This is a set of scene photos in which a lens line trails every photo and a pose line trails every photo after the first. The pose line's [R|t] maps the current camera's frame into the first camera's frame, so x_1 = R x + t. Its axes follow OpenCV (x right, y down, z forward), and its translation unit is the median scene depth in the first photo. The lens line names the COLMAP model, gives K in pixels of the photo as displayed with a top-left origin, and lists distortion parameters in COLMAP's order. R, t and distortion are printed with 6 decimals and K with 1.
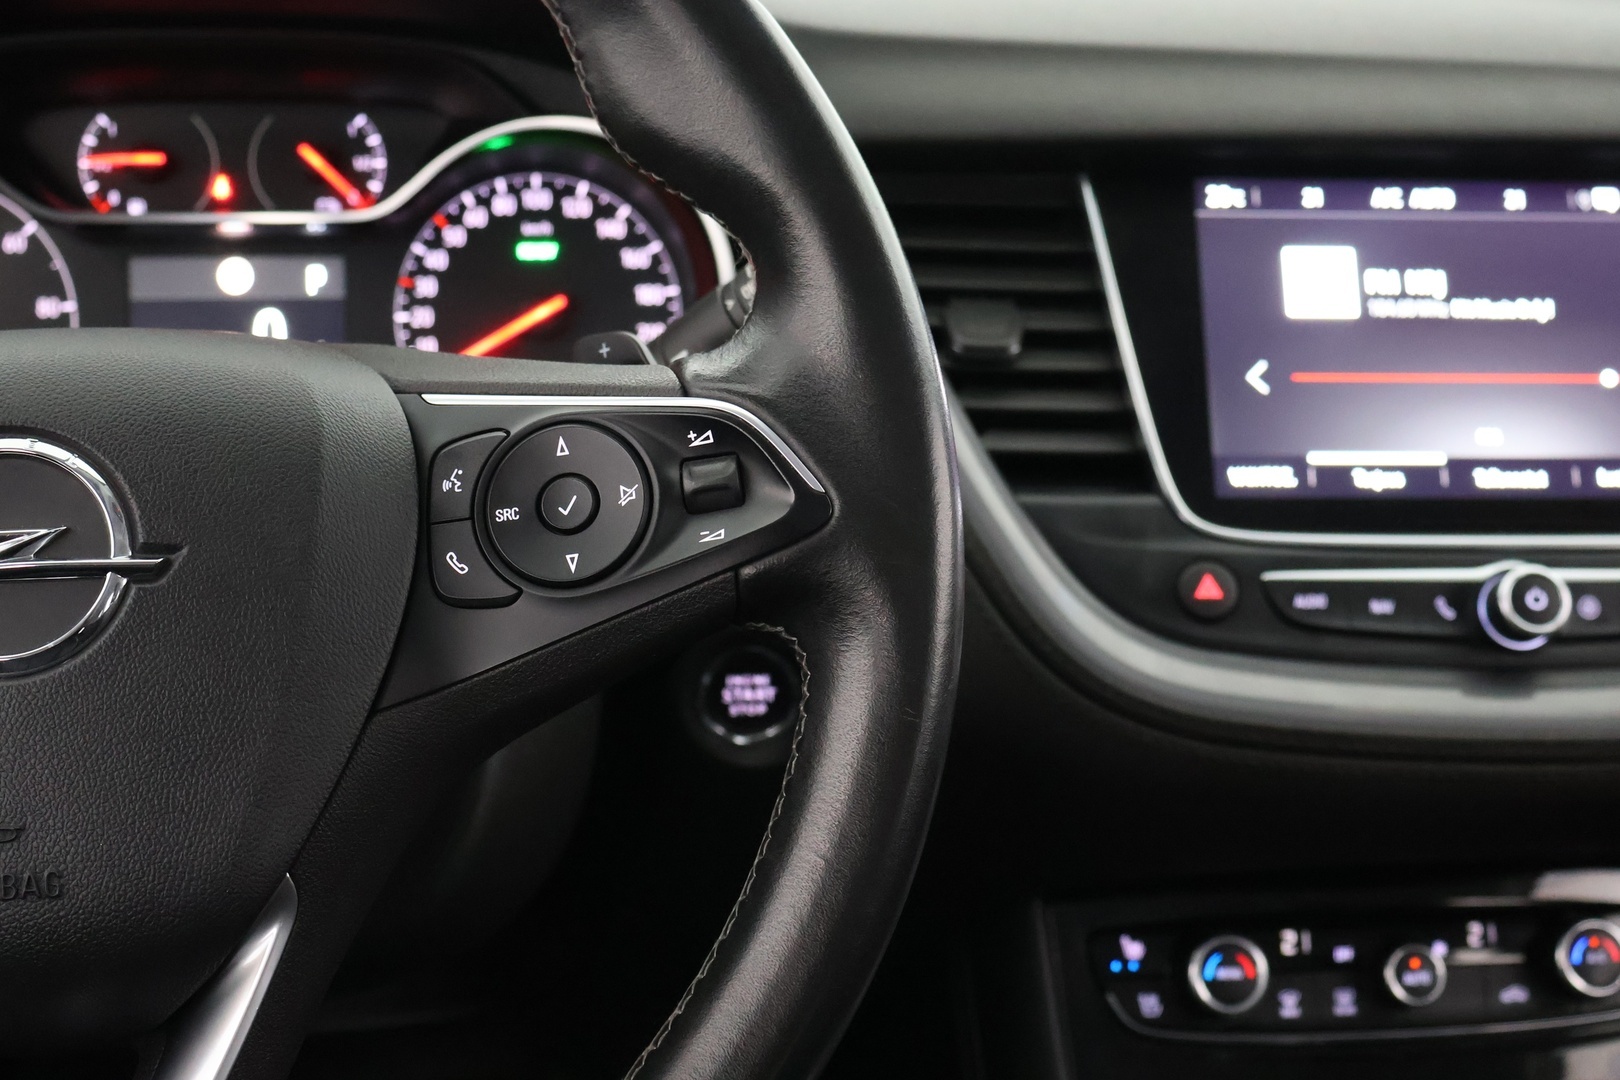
lens RADIAL K [[1989.6, 0, 810.0], [0, 1989.6, 540.0], [0, 0, 1]] dist [-0.001771, -0.003637]
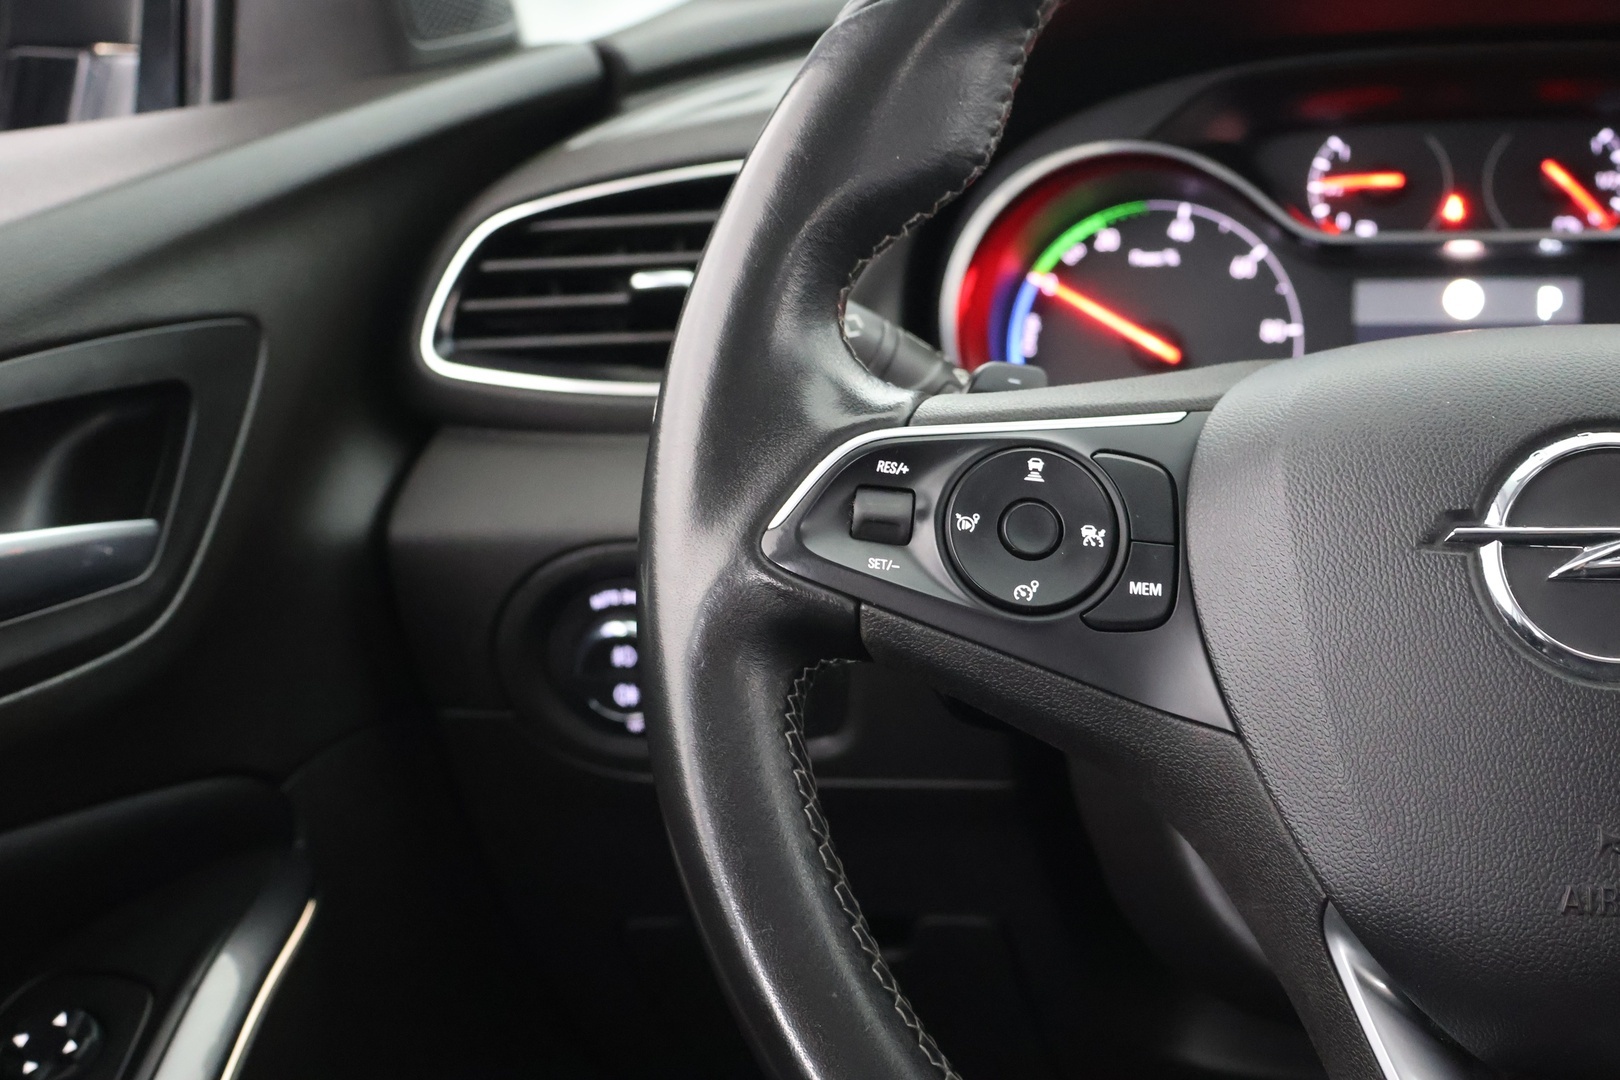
lens RADIAL K [[1989.6, 0, 810.0], [0, 1989.6, 540.0], [0, 0, 1]] dist [-0.001771, -0.003637]
pose [[0.934608, 0.035796, -0.353873, -0.257045], [-0.047824, 0.998535, -0.025302, 0.027161], [0.352449, 0.040571, 0.934951, -0.020151]]
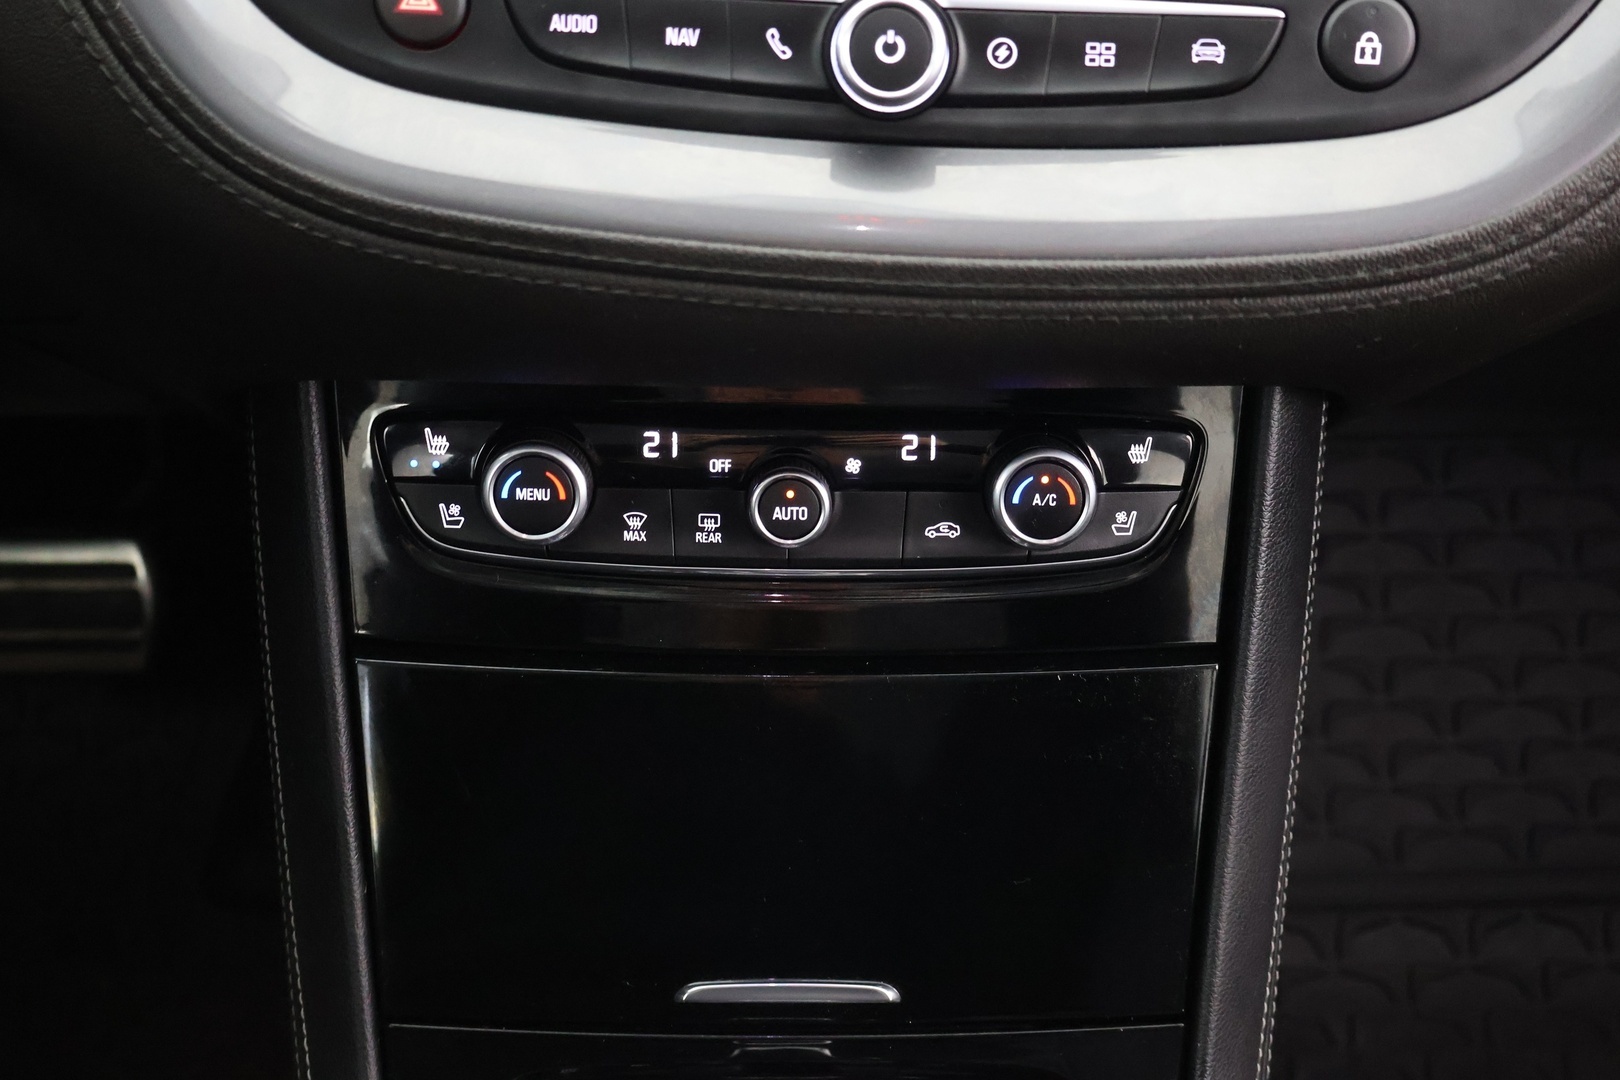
lens RADIAL K [[1989.6, 0, 810.0], [0, 1989.6, 540.0], [0, 0, 1]] dist [-0.001771, -0.003637]
pose [[0.993612, 0.076664, -0.082810, 0.376214], [-0.033043, 0.899300, 0.436081, -0.100401], [0.107902, -0.430559, 0.896089, 0.319218]]
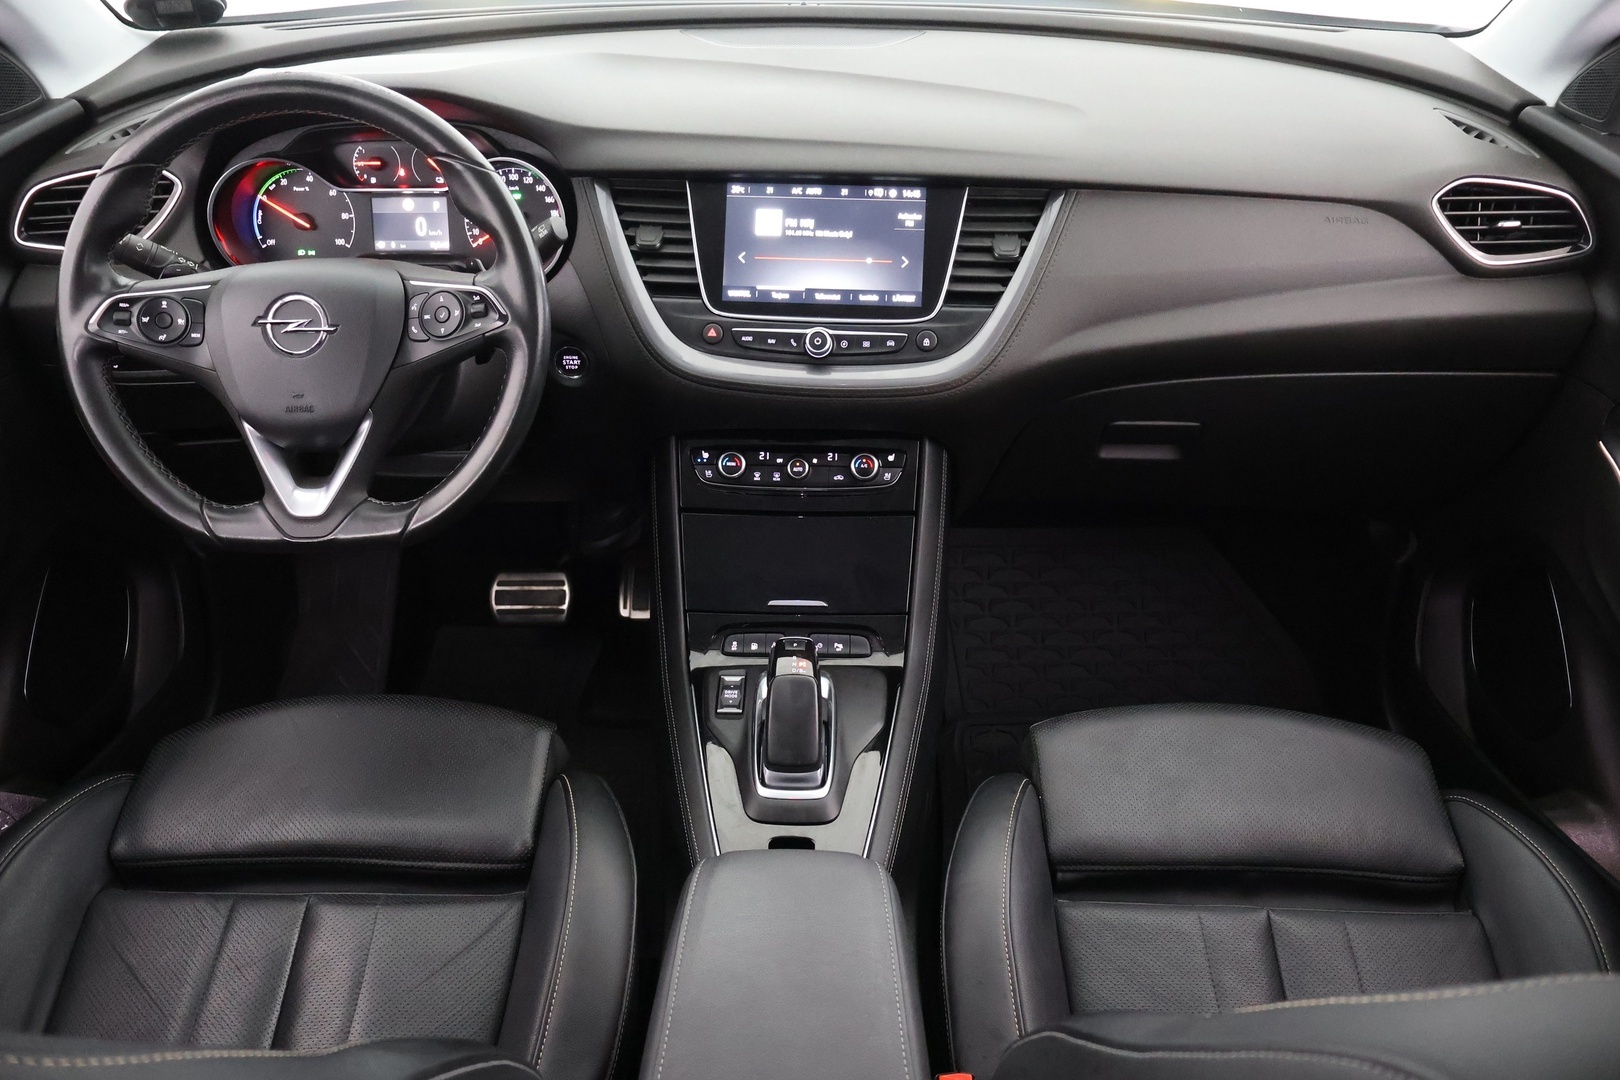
lens RADIAL K [[1336.4, 0, 810.0], [0, 1336.4, 540.0], [0, 0, 1]] dist [-0.021696, 0.003197]
pose [[0.990473, 0.055907, -0.125846, 0.574298], [-0.025907, 0.973212, 0.228447, -0.125005], [0.135247, -0.223010, 0.965388, -0.904180]]
